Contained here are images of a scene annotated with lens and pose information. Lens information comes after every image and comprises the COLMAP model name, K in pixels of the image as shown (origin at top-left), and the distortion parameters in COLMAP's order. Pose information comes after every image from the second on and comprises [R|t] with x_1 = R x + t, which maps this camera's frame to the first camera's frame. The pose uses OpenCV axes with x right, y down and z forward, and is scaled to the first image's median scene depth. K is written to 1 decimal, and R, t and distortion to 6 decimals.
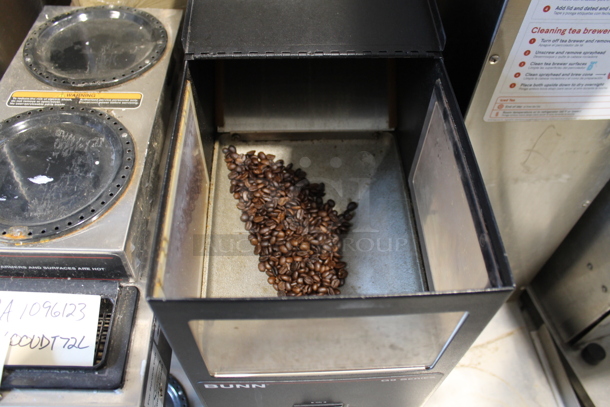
lens RADIAL K [[506.0, 0, 305.0], [0, 506.0, 203.5], [0, 0, 1]] dist [-0.177560, 0.139442]
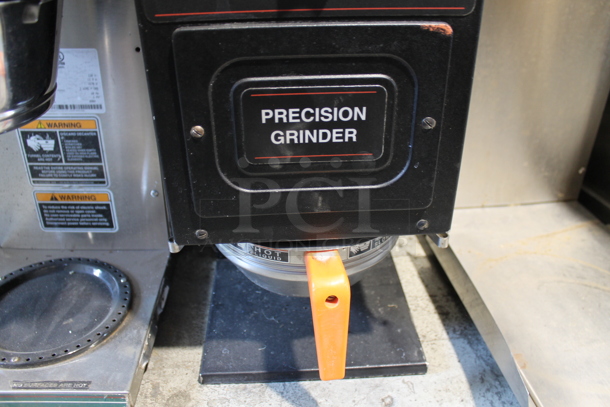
lens RADIAL K [[506.0, 0, 305.0], [0, 506.0, 203.5], [0, 0, 1]] dist [-0.177560, 0.139442]
pose [[0.999367, -0.035398, -0.003540, 0.007662], [0.031511, 0.927001, -0.373733, 0.924215], [0.016511, 0.373385, 0.927530, 0.552932]]
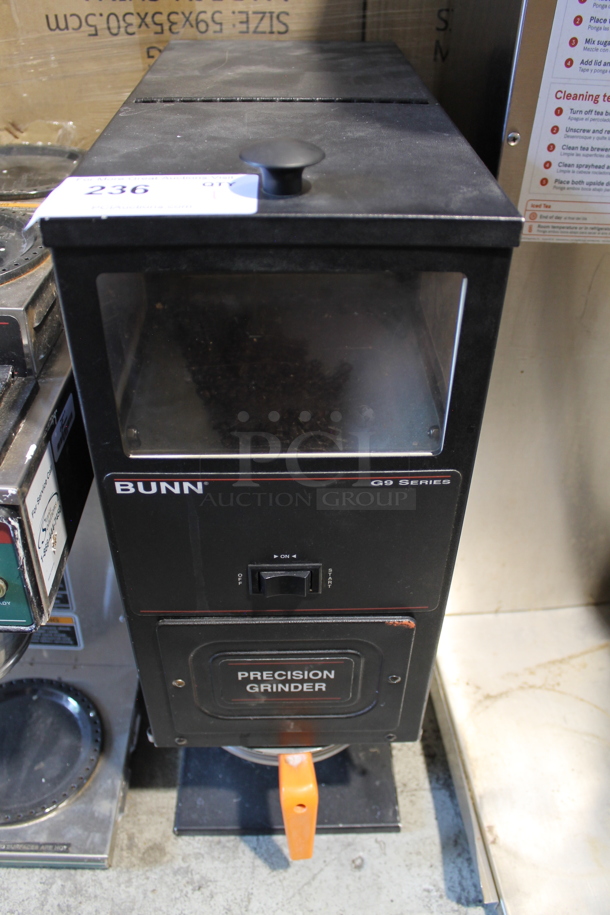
lens RADIAL K [[758.9, 0, 305.6], [0, 758.9, 469.1], [0, 0, 1]] dist [-0.177560, 0.139442]
pose [[0.999857, 0.003081, -0.016638, 0.070061], [-0.007080, 0.969251, -0.245972, 0.520784], [0.015369, 0.246054, 0.969134, -0.022951]]
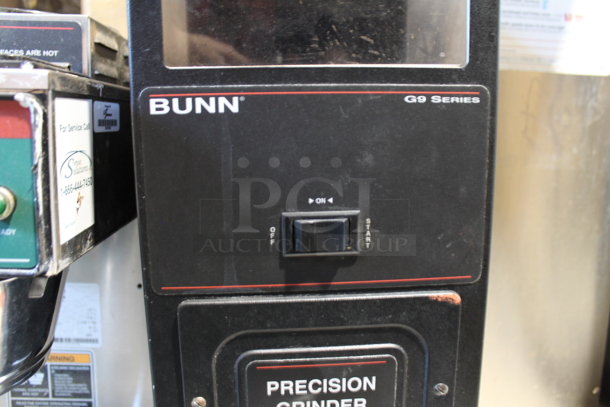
lens RADIAL K [[506.0, 0, 305.0], [0, 506.0, 203.5], [0, 0, 1]] dist [-0.177560, 0.139442]
pose [[0.999201, -0.033780, 0.021354, -0.006208], [0.039284, 0.732136, -0.680025, 0.817332], [0.007338, 0.680320, 0.732878, 0.506376]]
